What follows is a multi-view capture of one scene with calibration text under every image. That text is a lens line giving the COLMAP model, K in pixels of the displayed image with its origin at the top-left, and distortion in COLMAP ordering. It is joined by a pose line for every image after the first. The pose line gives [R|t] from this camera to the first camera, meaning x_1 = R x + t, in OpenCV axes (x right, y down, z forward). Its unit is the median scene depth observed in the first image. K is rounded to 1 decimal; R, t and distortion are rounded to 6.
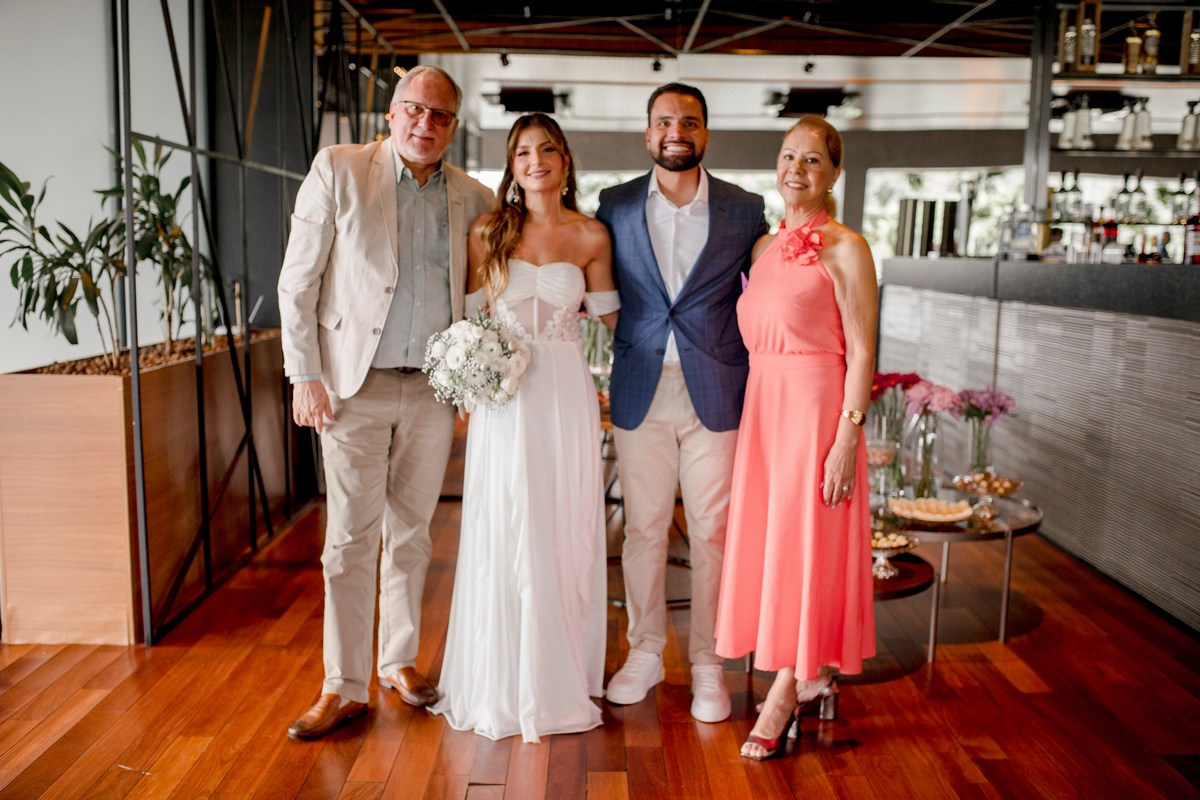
lens RADIAL K [[1163.7, 0, 592.6], [0, 1163.7, 408.2], [0, 0, 1]] dist [-0.011778, 0.000000]
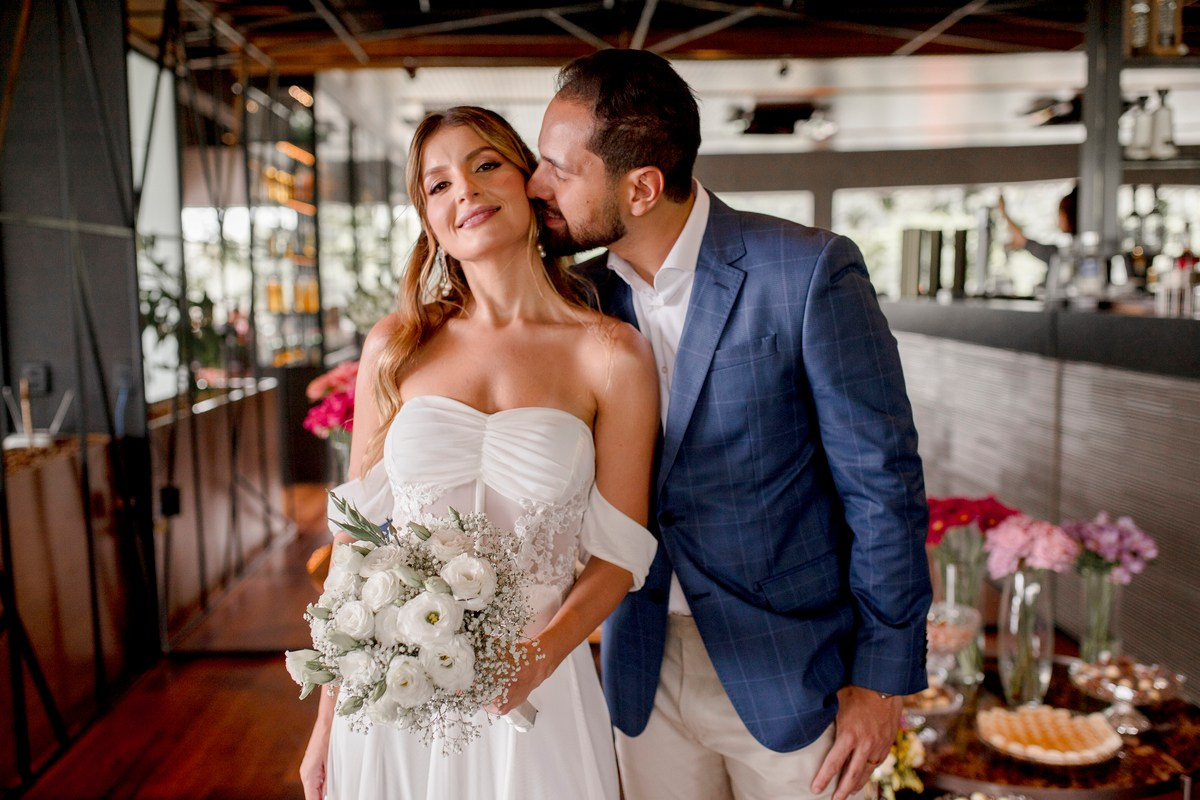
lens RADIAL K [[1163.7, 0, 600.5], [0, 1163.7, 415.3], [0, 0, 1]] dist [-0.011778, 0.000000]
pose [[0.998529, -0.039192, 0.037462, 0.025861], [0.039827, 0.999073, -0.016349, -0.067324], [-0.036786, 0.017817, 0.999164, 0.302146]]
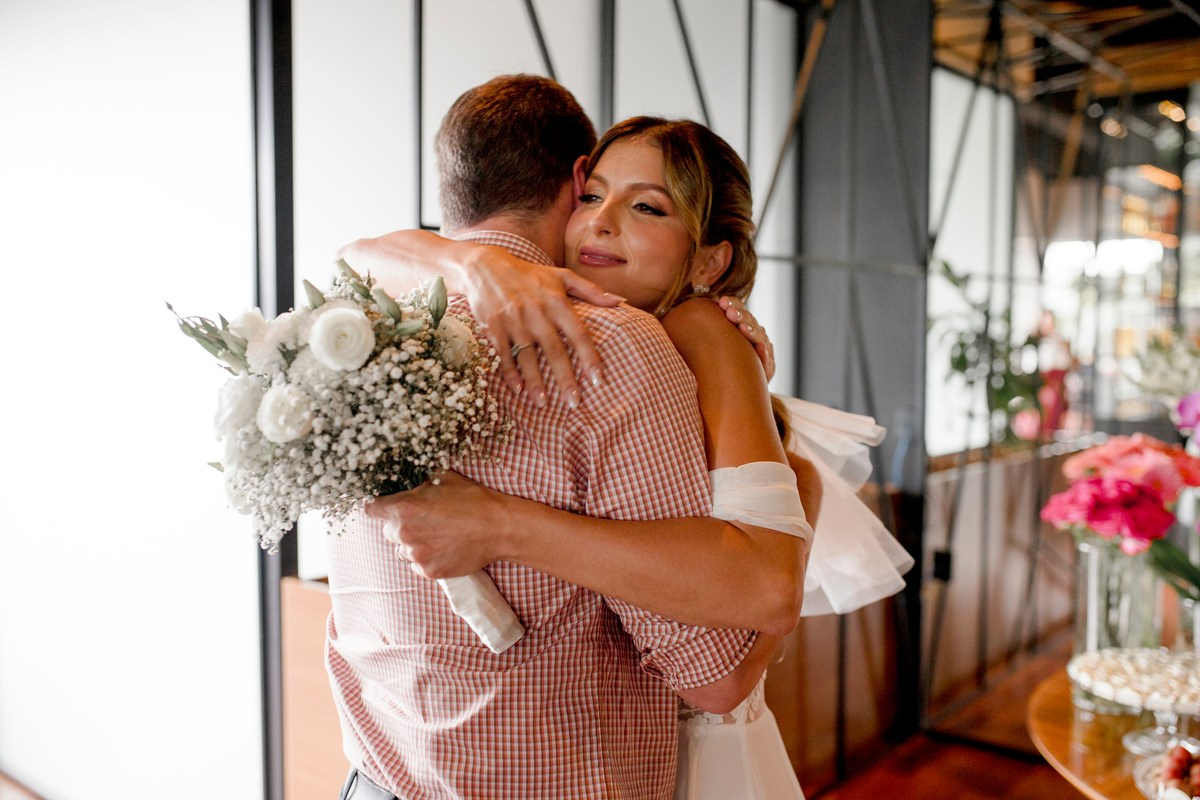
lens RADIAL K [[1163.7, 0, 596.0], [0, 1163.7, 413.0], [0, 0, 1]] dist [-0.011778, 0.000000]
pose [[0.774462, 0.032517, -0.631784, 0.048497], [-0.071723, 0.996752, -0.036619, -0.088238], [0.628541, 0.073674, 0.774279, 0.421360]]
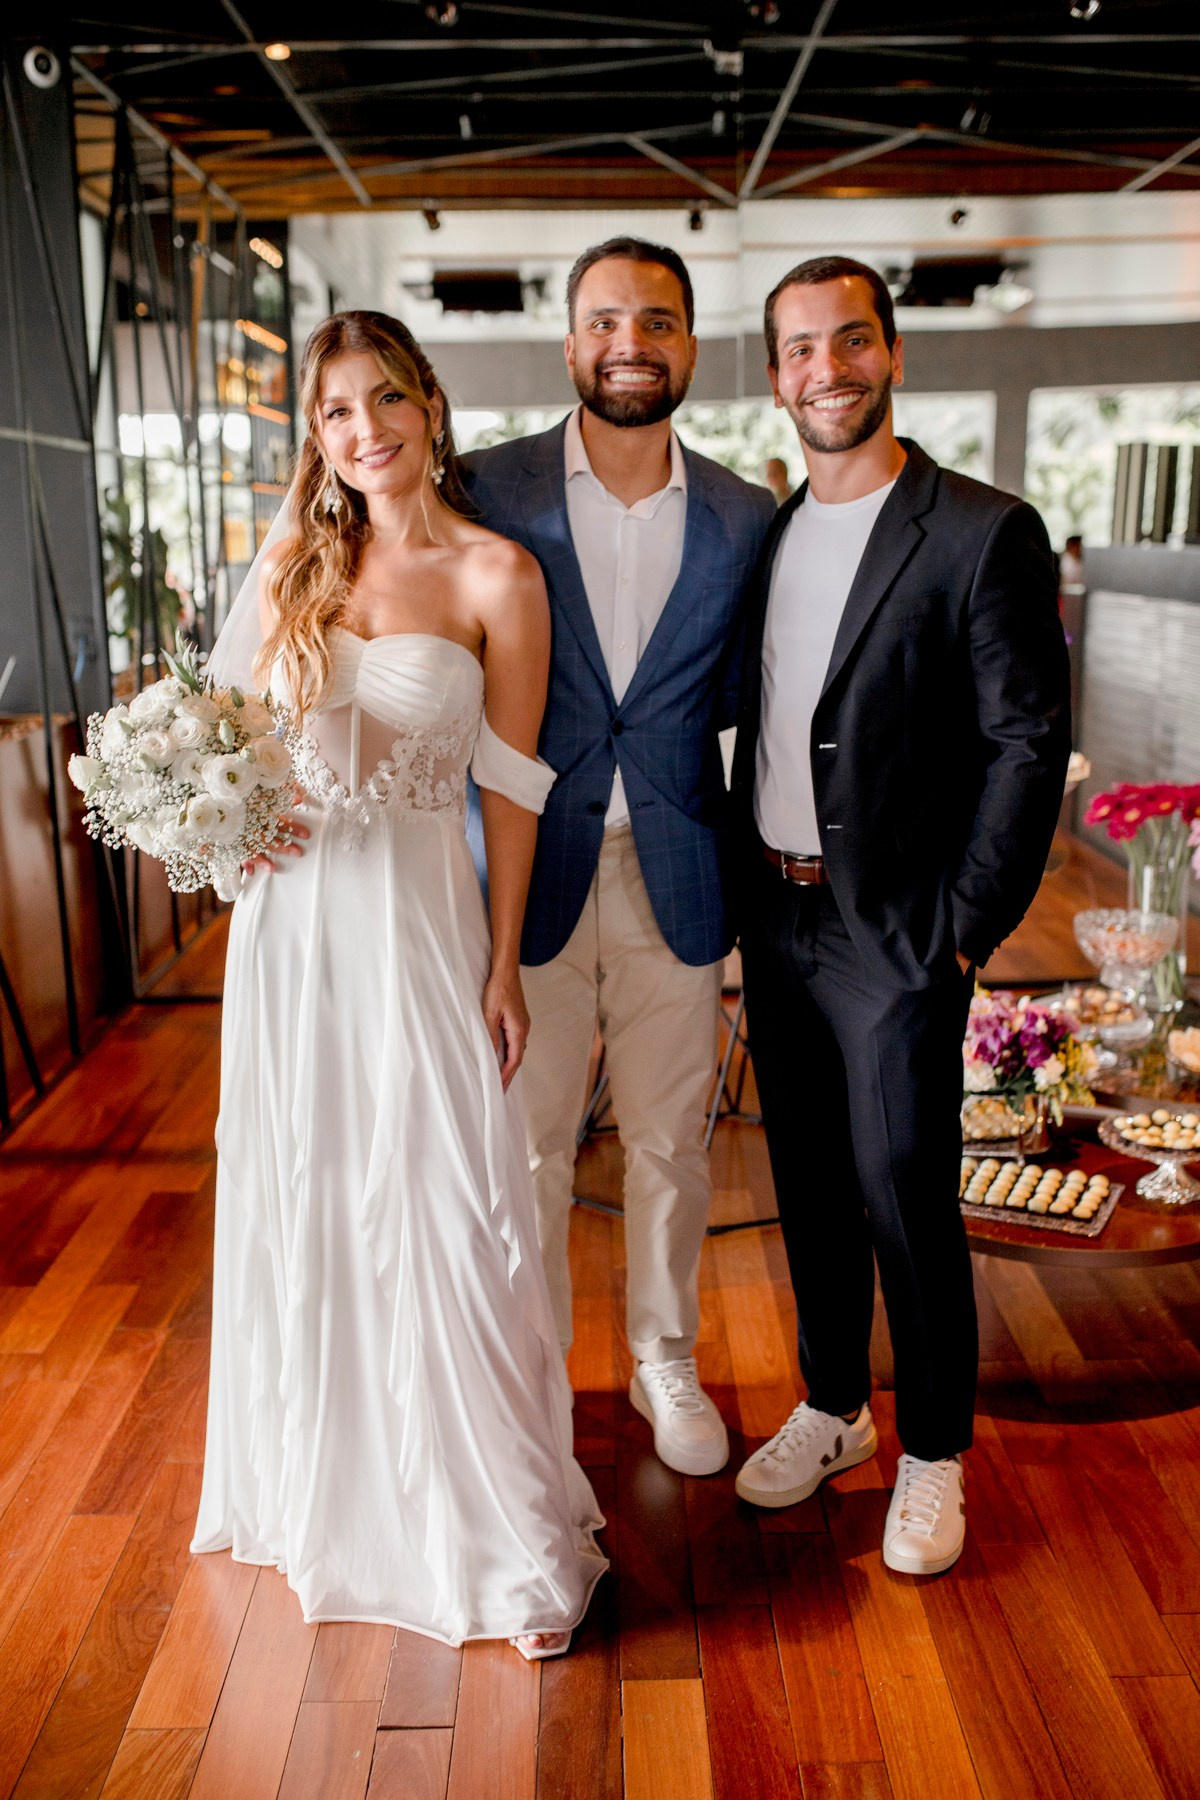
lens RADIAL K [[1745.6, 0, 609.1], [0, 1745.6, 907.6], [0, 0, 1]] dist [-0.011778, 0.000000]
pose [[0.999505, -0.031469, -0.000150, 0.001349], [0.031379, 0.996239, 0.080763, -0.041862], [-0.002392, -0.080728, 0.996733, 0.173176]]
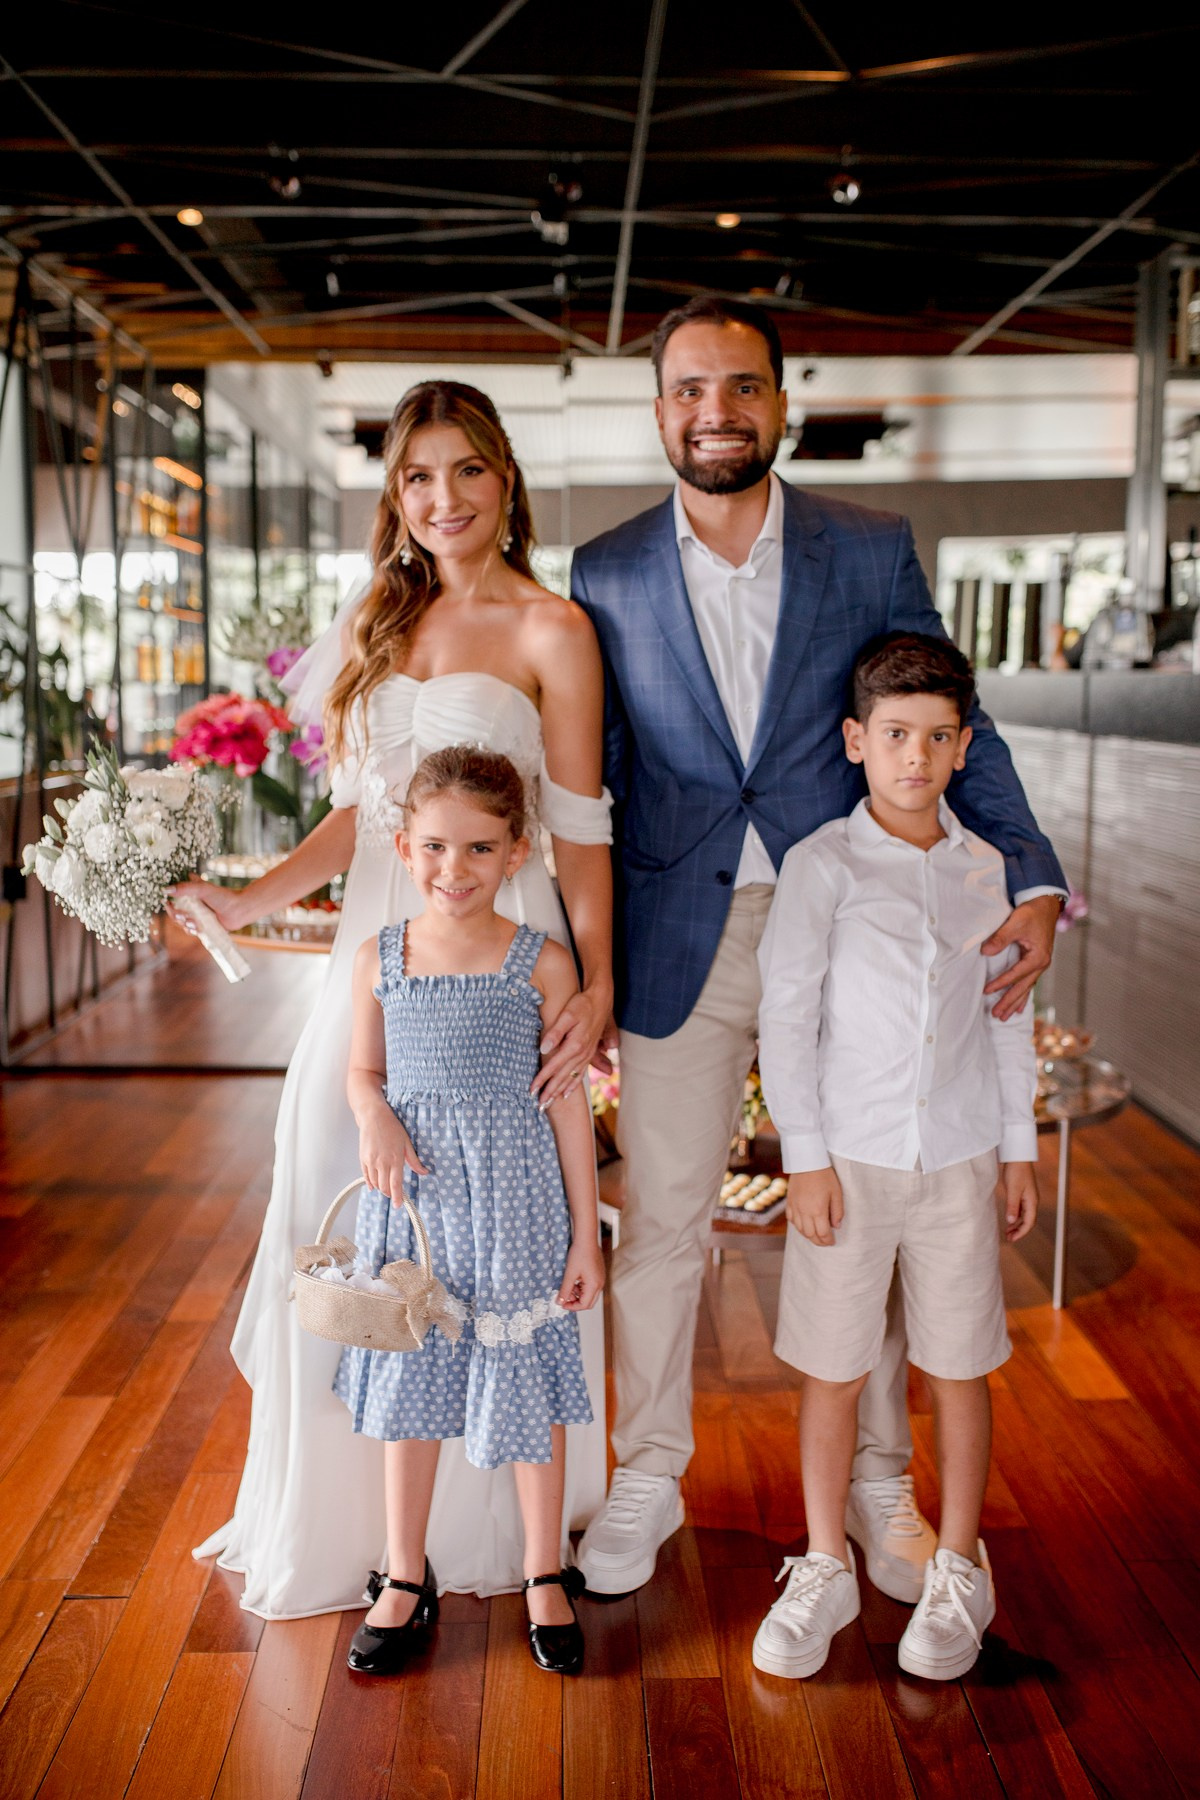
lens RADIAL K [[1745.6, 0, 600.0], [0, 1745.6, 914.2], [0, 0, 1]] dist [-0.011778, 0.000000]
pose [[0.999690, -0.017826, 0.017395, 0.081191], [0.017811, 0.999841, 0.000989, -0.003789], [-0.017410, -0.000679, 0.999848, 0.084090]]
